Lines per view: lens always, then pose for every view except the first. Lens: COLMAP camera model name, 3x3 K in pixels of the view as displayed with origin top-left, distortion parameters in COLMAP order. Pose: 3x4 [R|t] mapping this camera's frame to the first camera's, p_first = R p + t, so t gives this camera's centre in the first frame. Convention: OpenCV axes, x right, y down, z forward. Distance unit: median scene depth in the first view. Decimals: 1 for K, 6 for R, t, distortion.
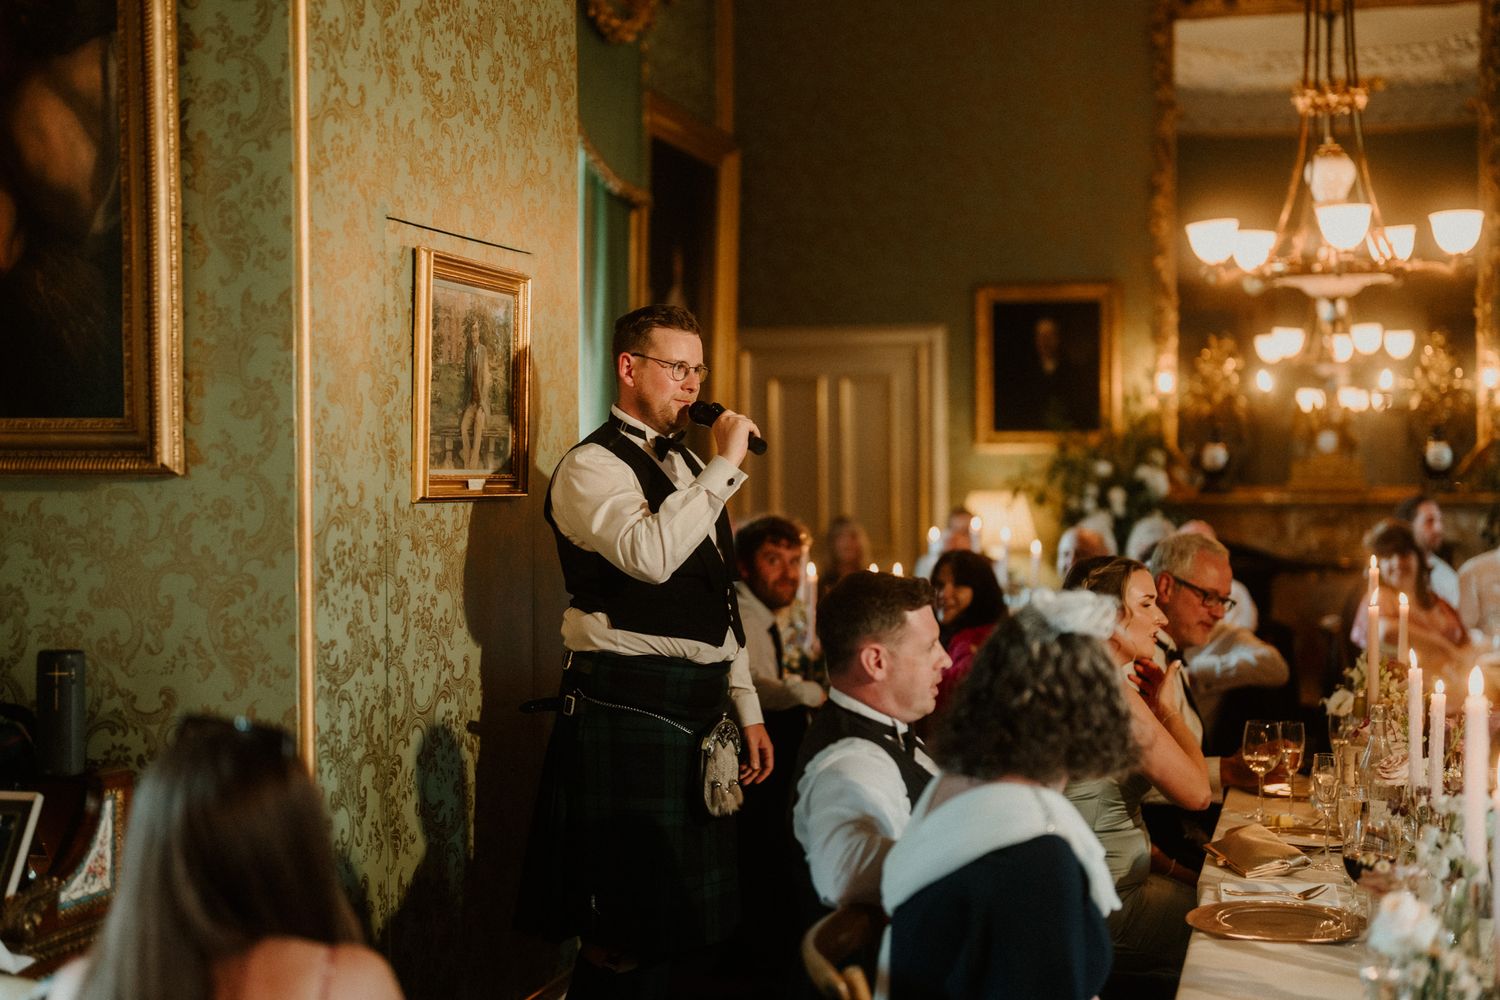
lens RADIAL K [[2104.6, 0, 750.0], [0, 2104.6, 500.0], [0, 0, 1]] dist [0.018403, 0.138047]
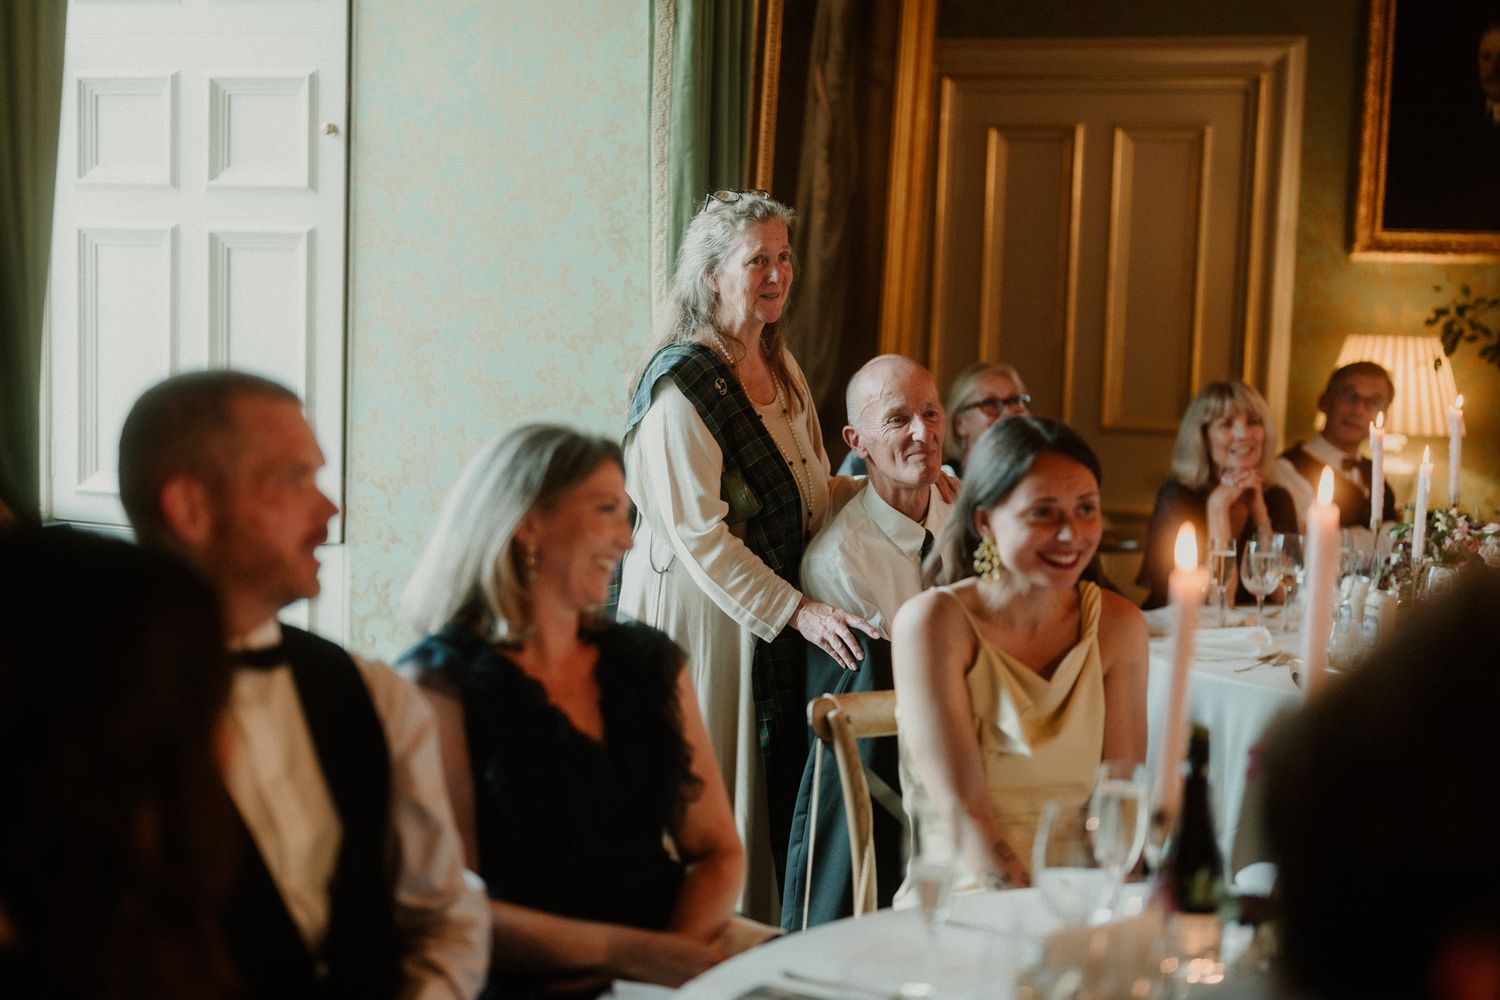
lens RADIAL K [[2104.6, 0, 750.0], [0, 2104.6, 500.0], [0, 0, 1]] dist [0.018403, 0.138047]
pose [[0.997217, 0.044376, -0.059914, -0.017691], [-0.039555, 0.996058, 0.079391, 0.001601], [0.063201, -0.076800, 0.995041, 0.445066]]
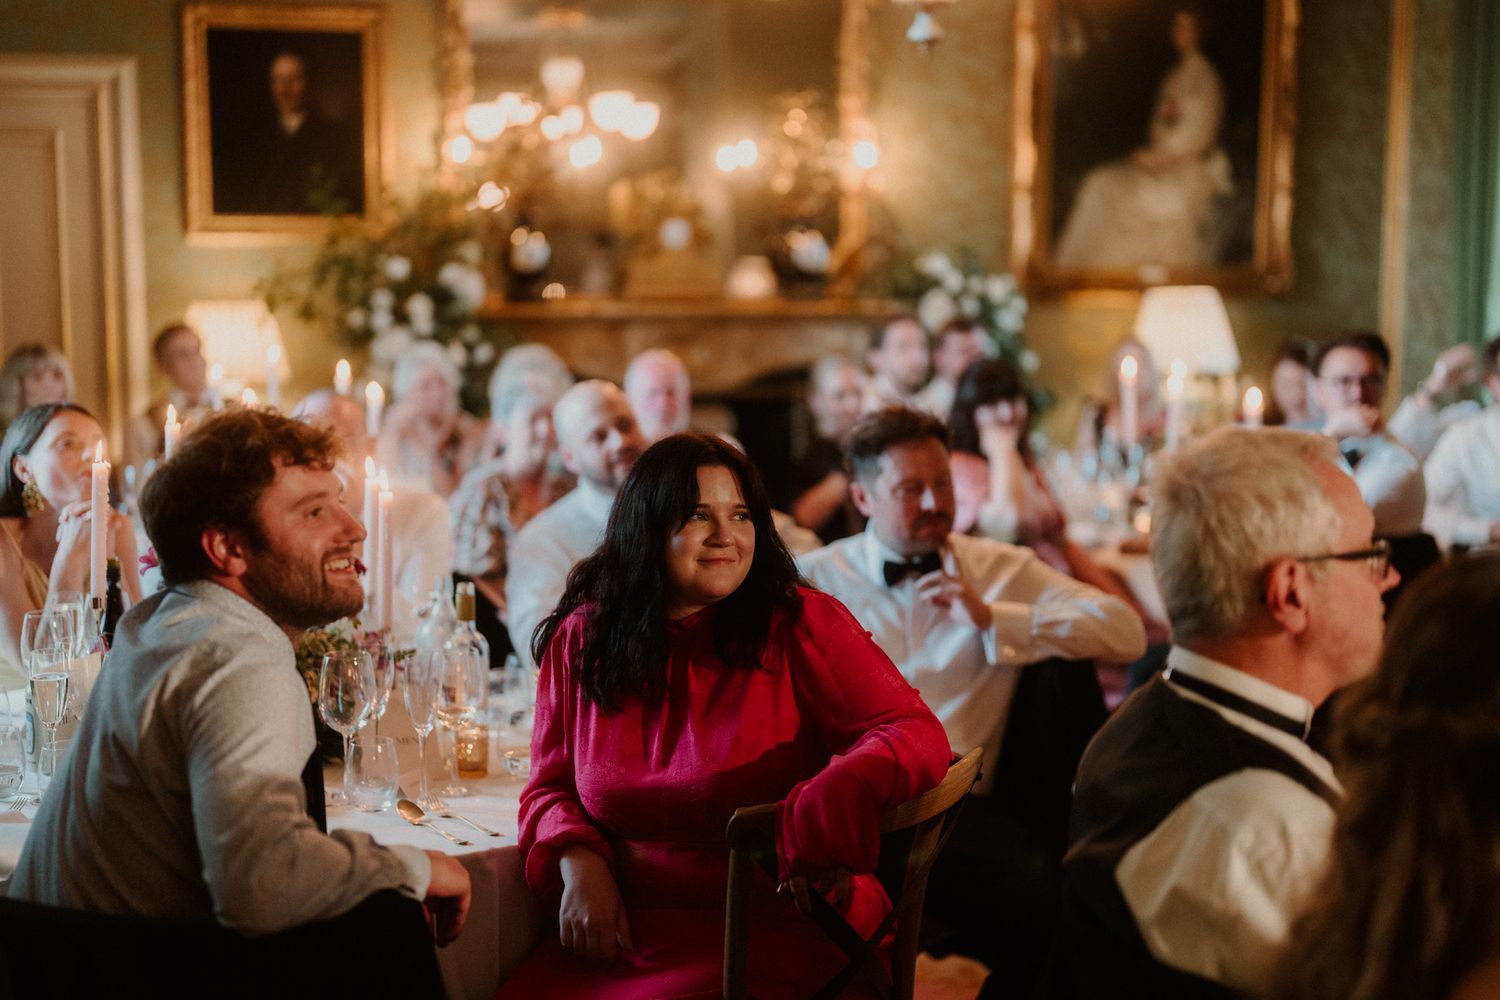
lens RADIAL K [[2104.6, 0, 750.0], [0, 2104.6, 500.0], [0, 0, 1]] dist [0.018403, 0.138047]
pose [[0.894315, -0.046085, 0.445058, -0.044249], [0.003703, 0.995410, 0.095632, -0.004708], [-0.447422, -0.083877, 0.890381, 0.301889]]
